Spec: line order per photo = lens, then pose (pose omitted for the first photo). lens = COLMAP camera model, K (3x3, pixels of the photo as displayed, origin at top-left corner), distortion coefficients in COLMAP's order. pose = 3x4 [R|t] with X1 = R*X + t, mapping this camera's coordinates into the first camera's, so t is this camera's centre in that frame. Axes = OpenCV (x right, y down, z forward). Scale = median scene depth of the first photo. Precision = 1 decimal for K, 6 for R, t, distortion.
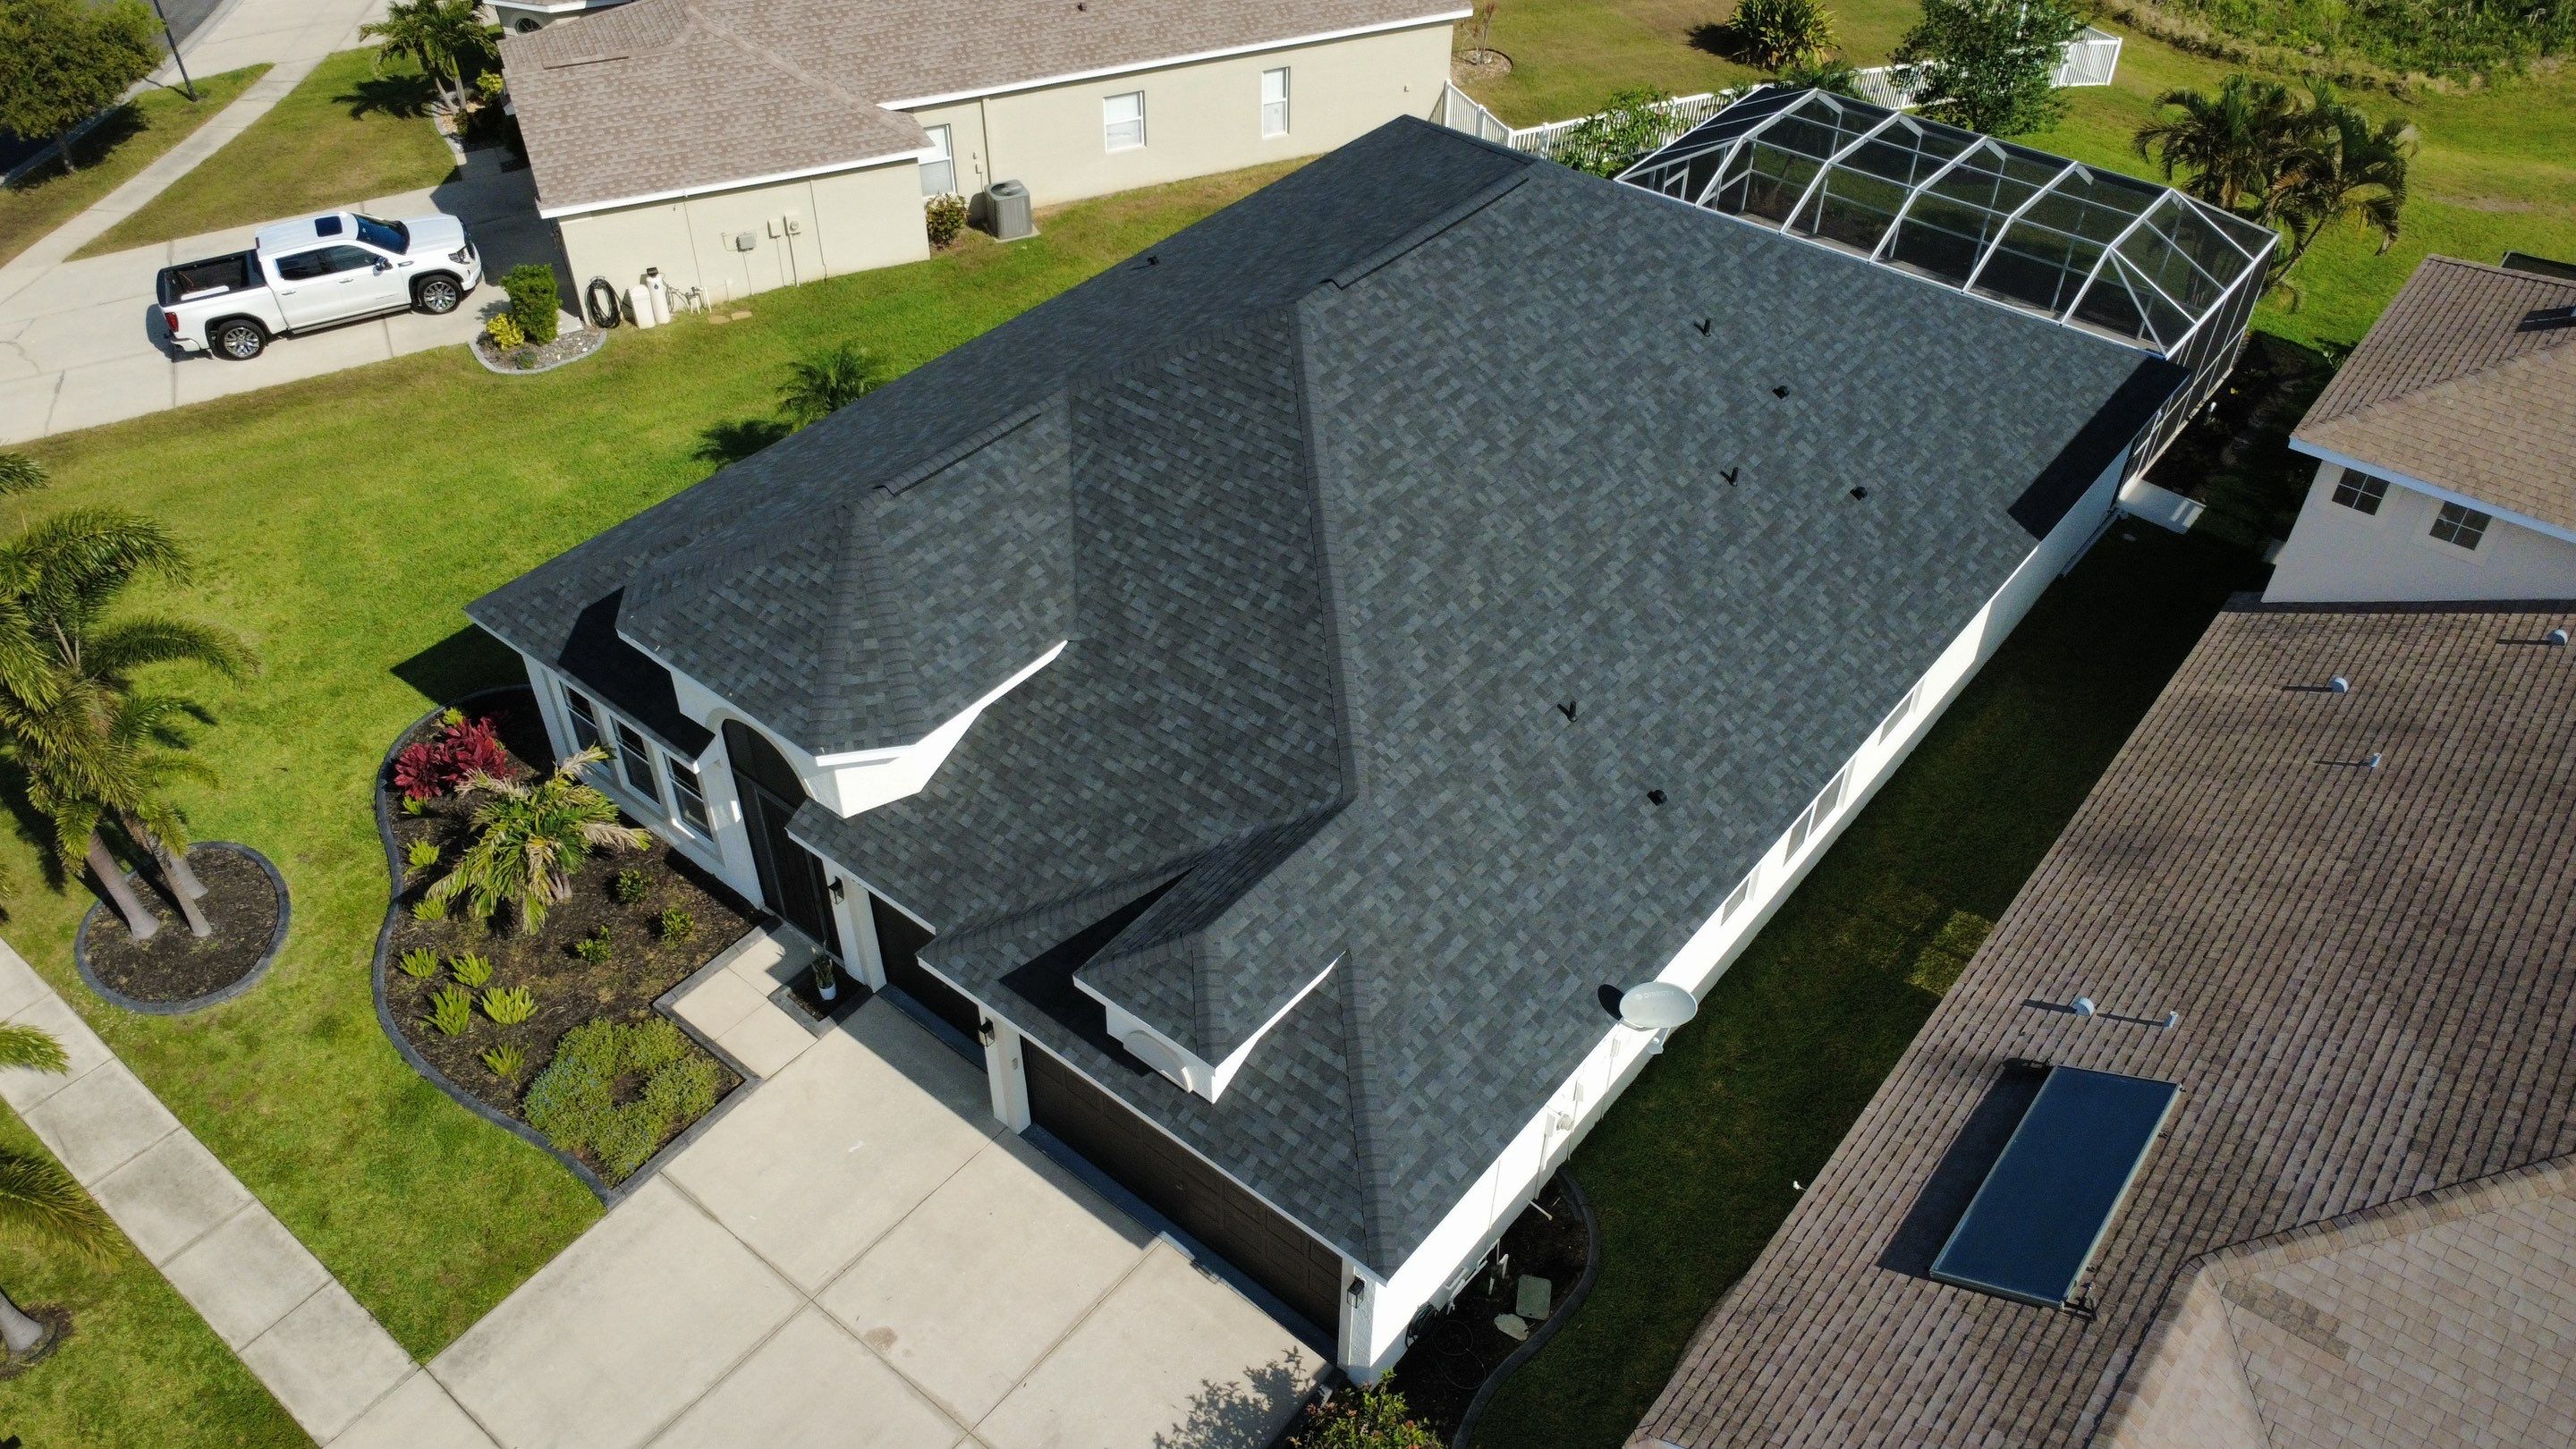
lens RADIAL K [[1870.7, 0, 1286.3], [0, 1870.7, 727.5], [0, 0, 1]] dist [-0.003747, 0.006541]
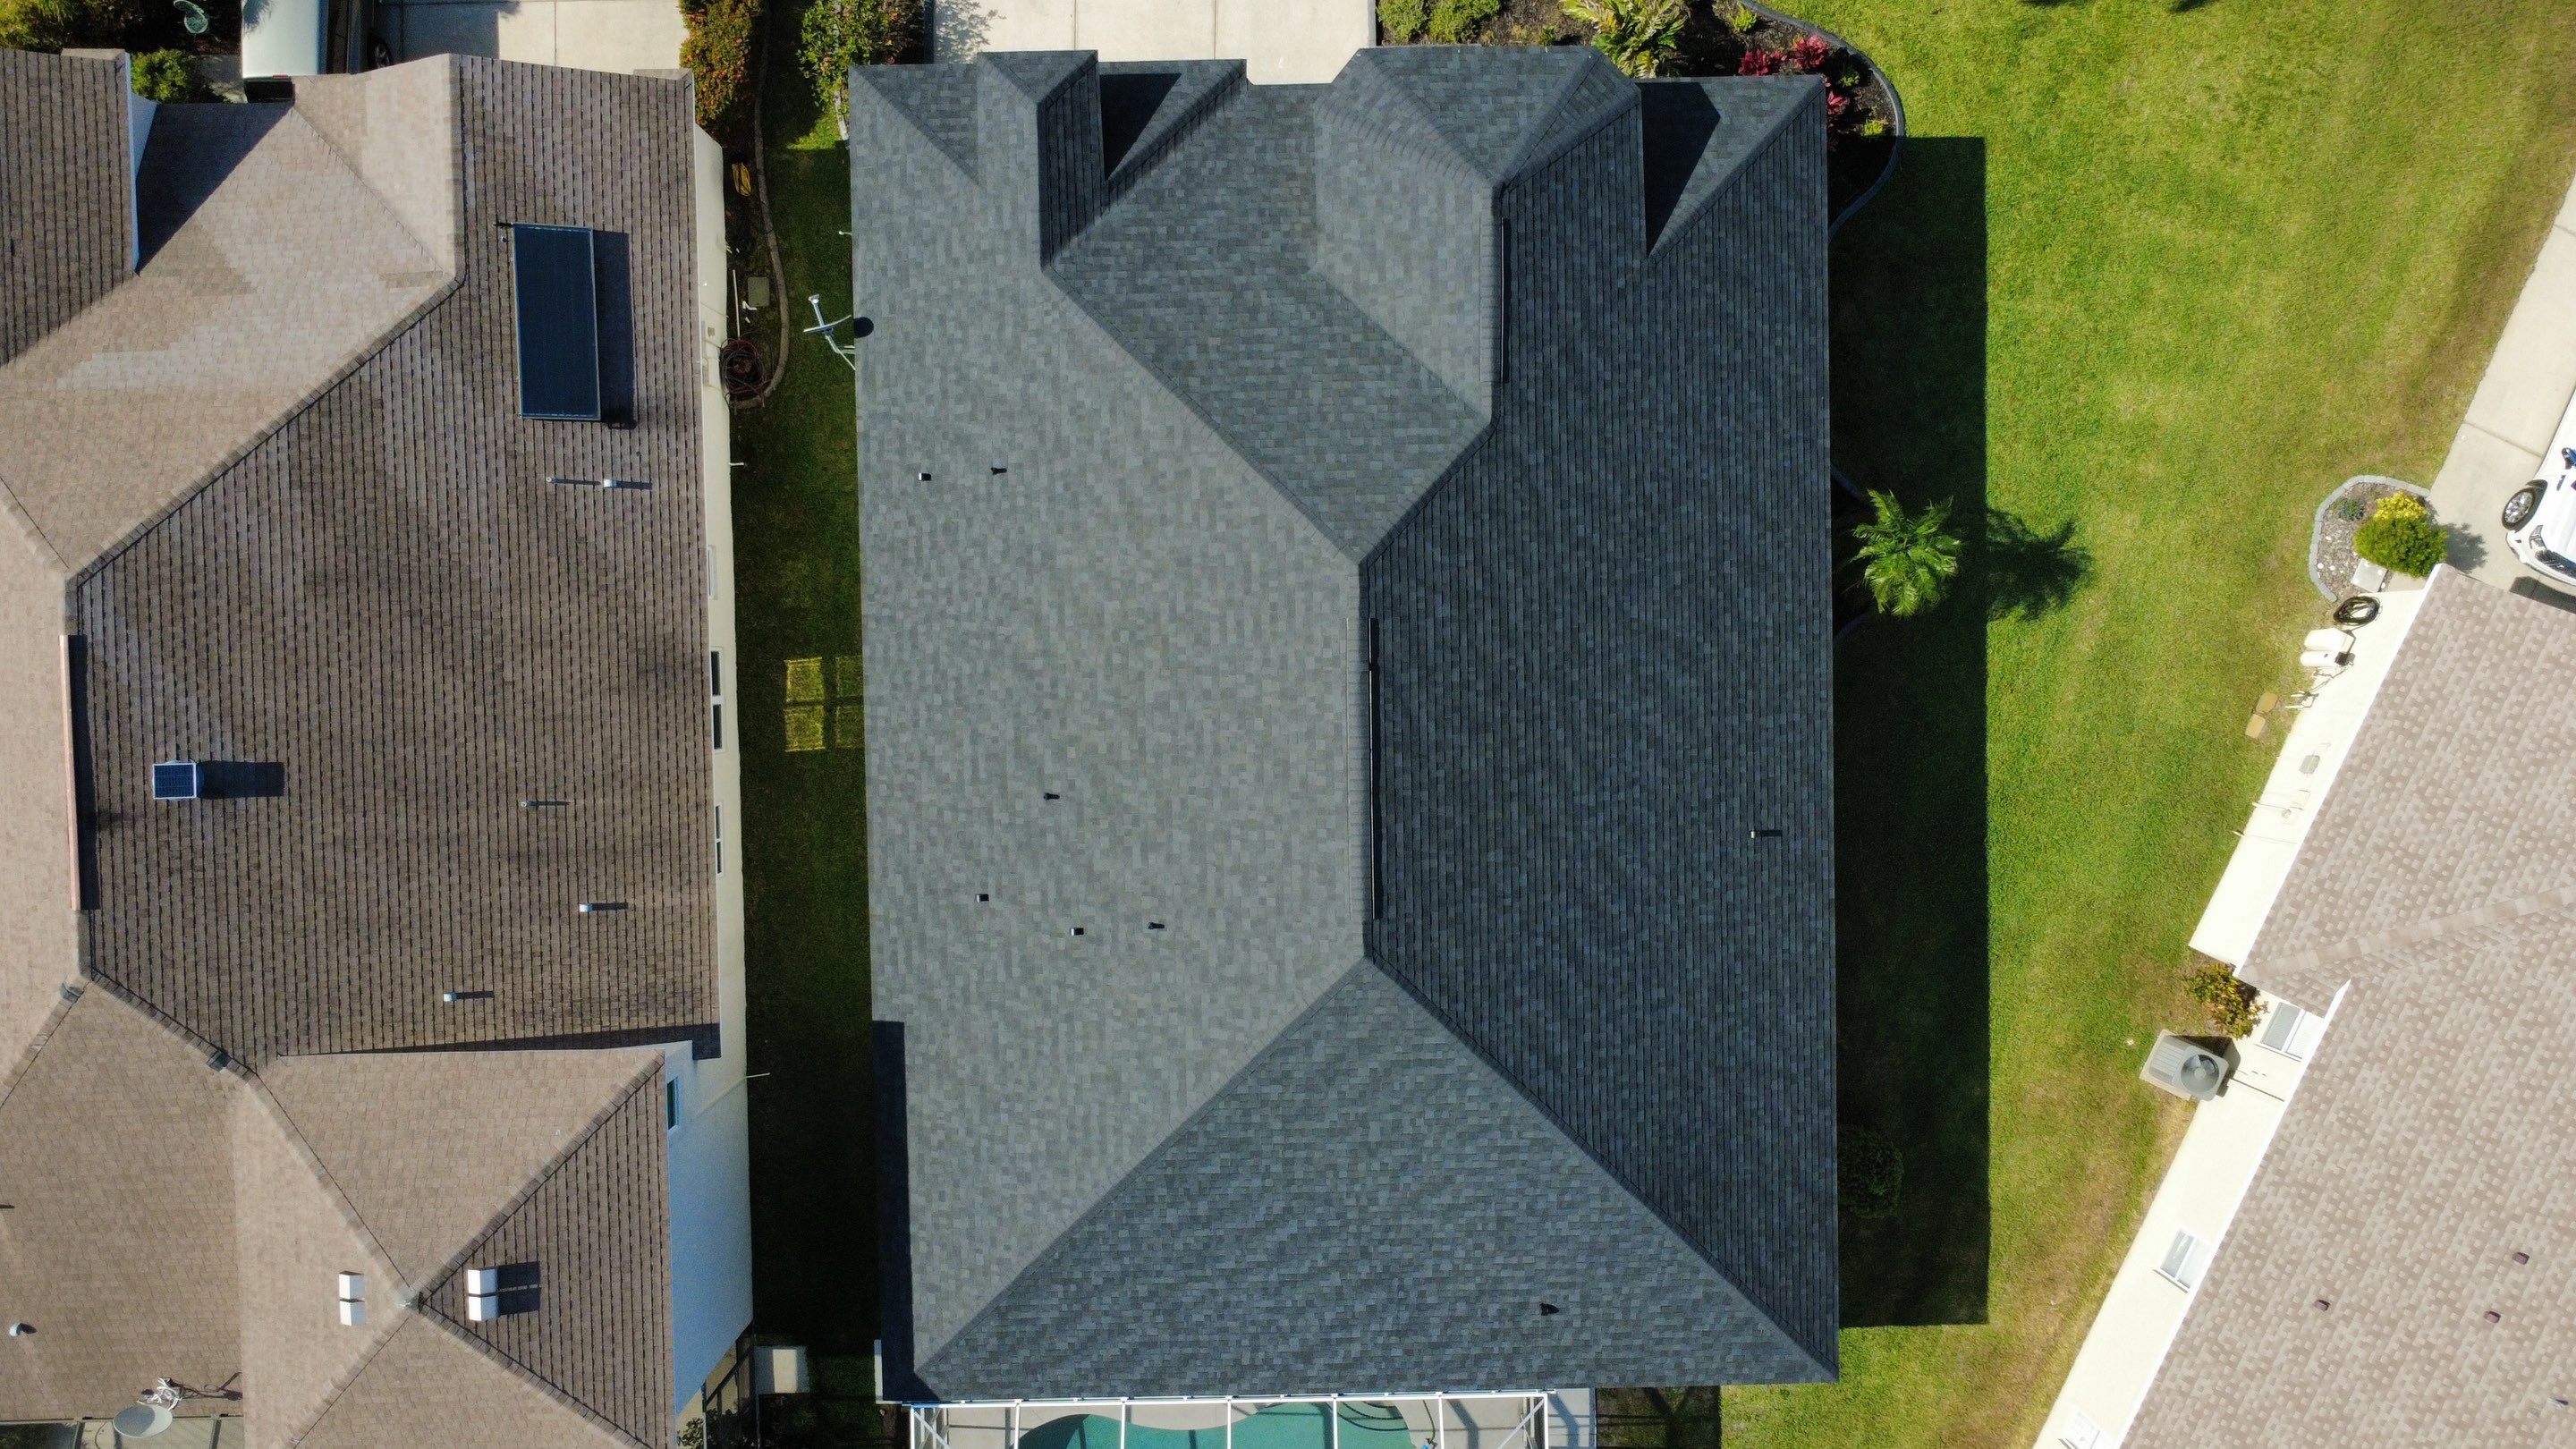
lens RADIAL K [[1870.7, 0, 1284.3], [0, 1870.7, 719.9], [0, 0, 1]] dist [-0.003747, 0.006541]
pose [[-0.765139, 0.643815, 0.008011, 0.091285], [-0.428131, -0.518024, 0.740510, -1.109033], [0.480901, 0.563164, 0.671998, 0.276164]]
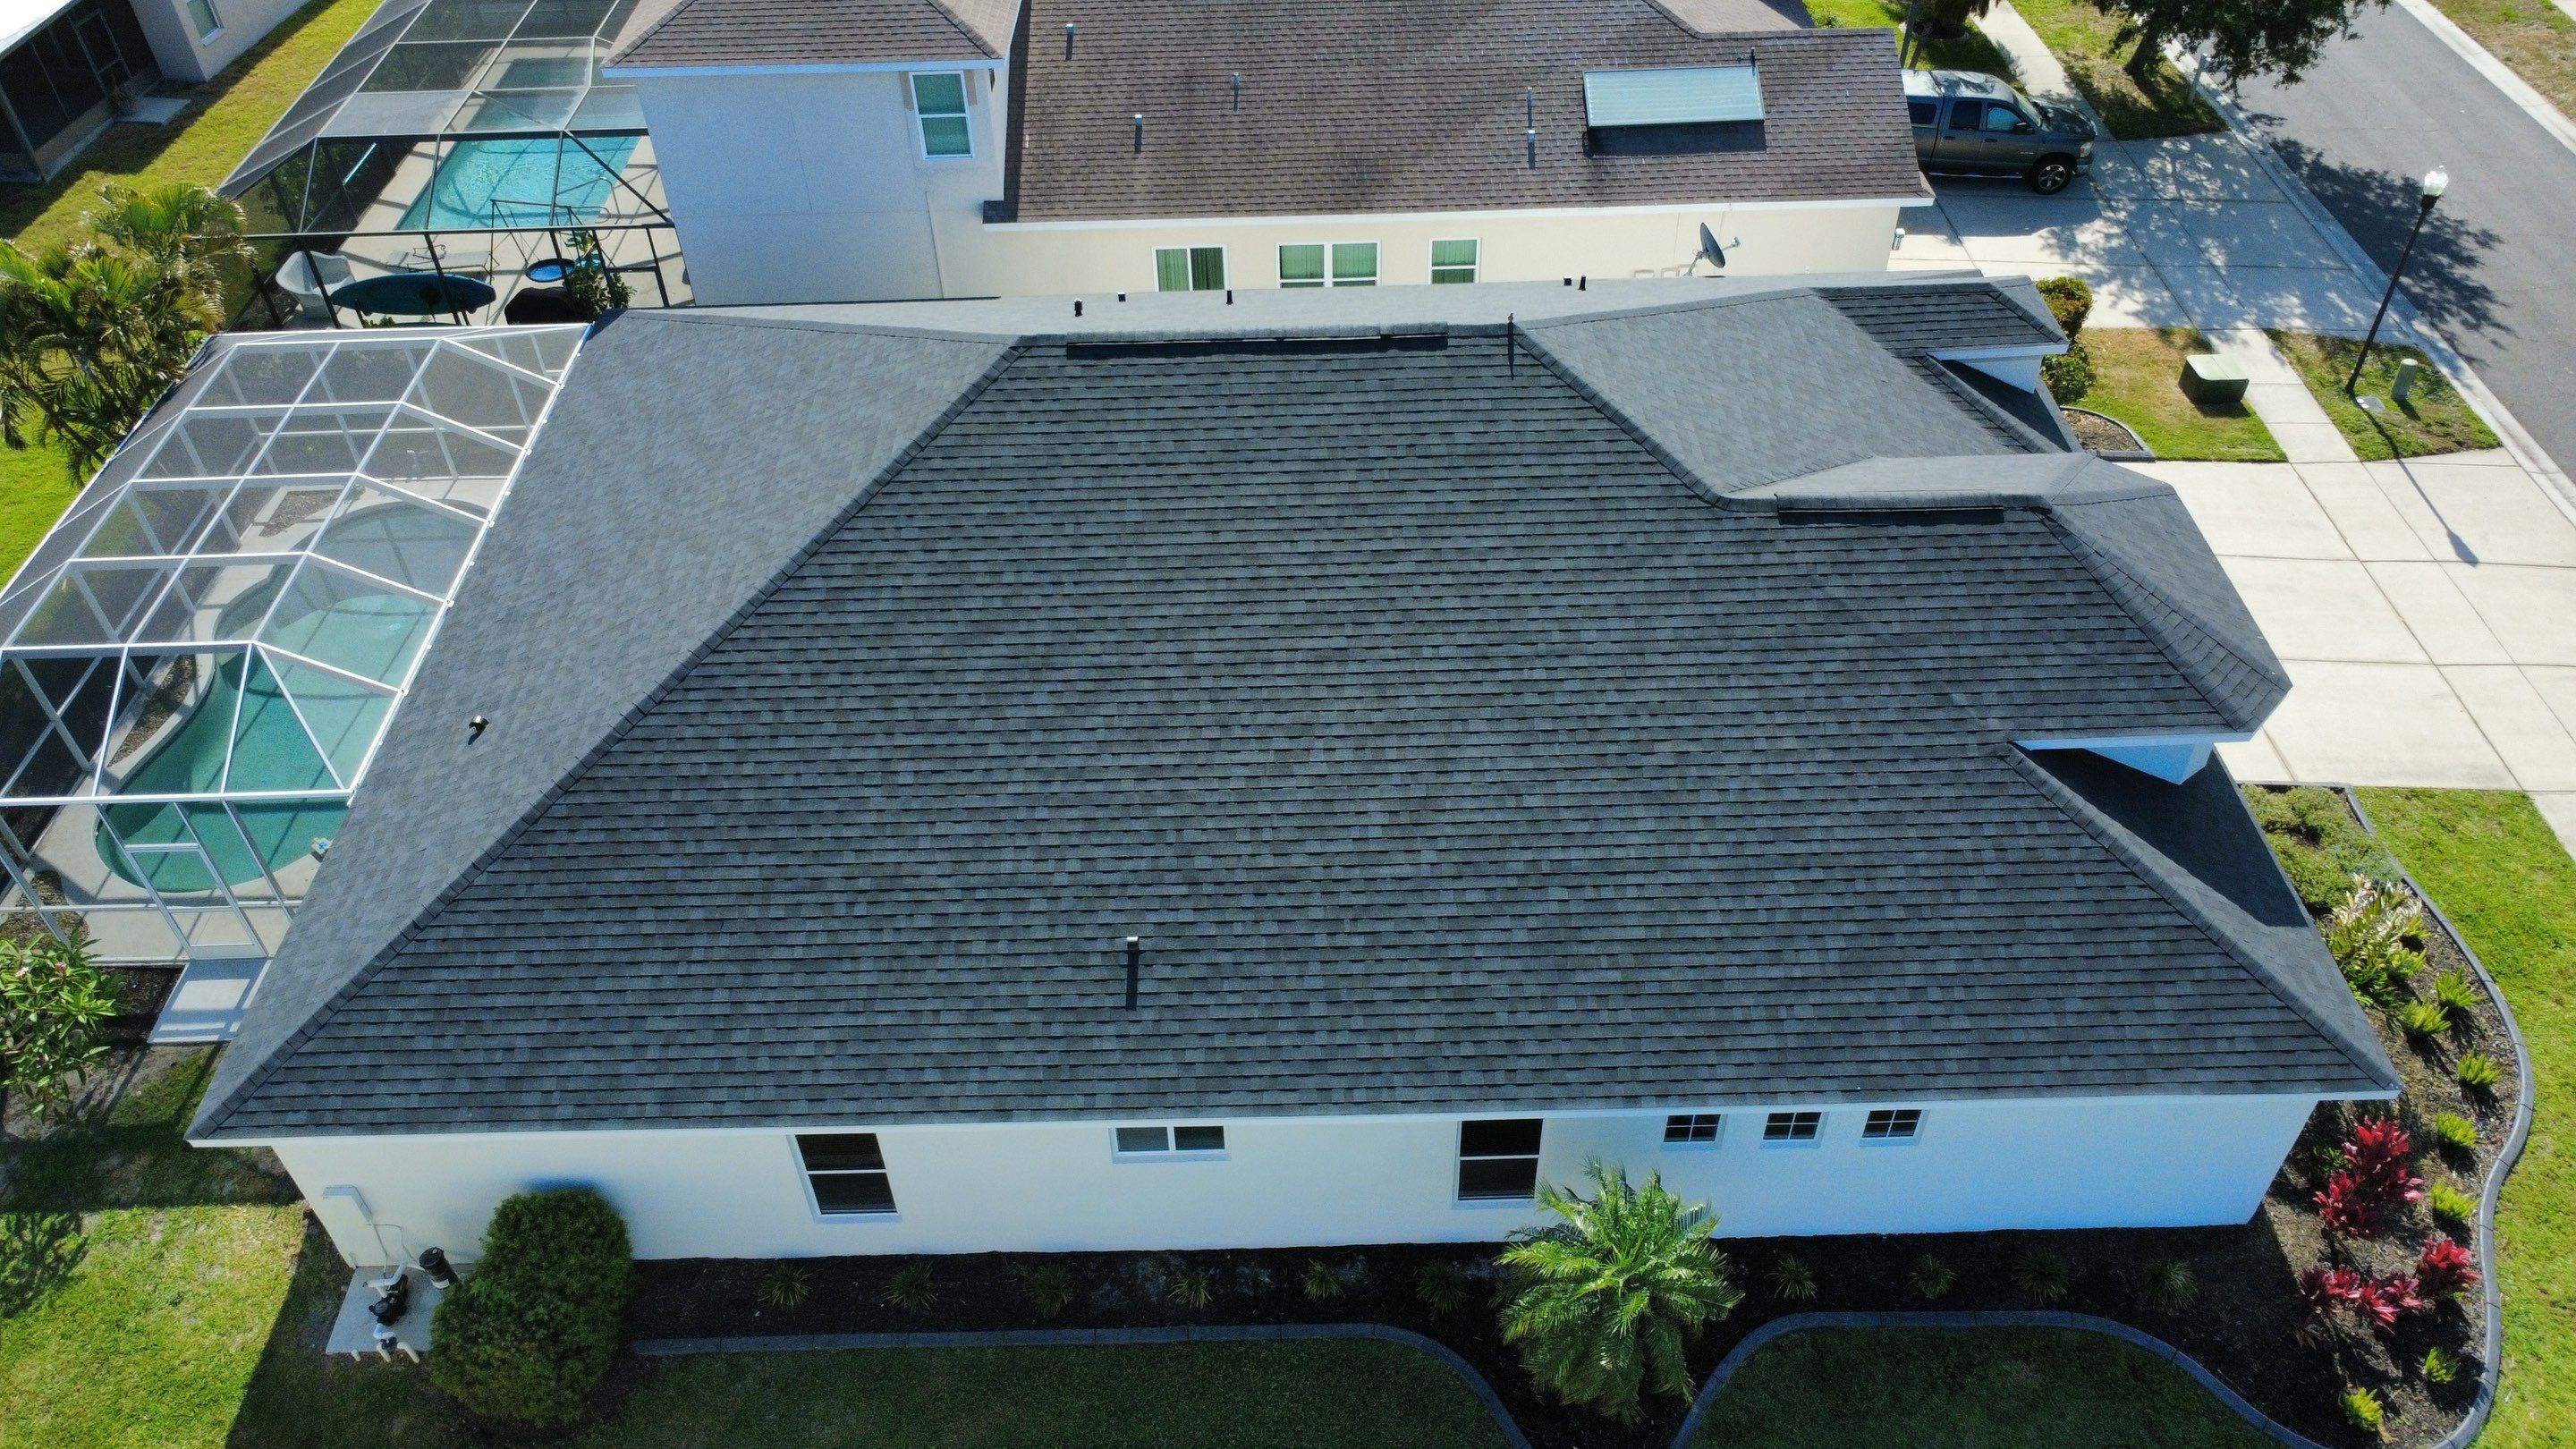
lens RADIAL K [[1870.7, 0, 1284.4], [0, 1870.7, 724.6], [0, 0, 1]] dist [-0.003747, 0.006541]
pose [[-0.637602, -0.514748, 0.573148, -0.547984], [0.516240, 0.266733, 0.813849, -0.978849], [-0.571804, 0.814793, 0.095664, 1.150955]]
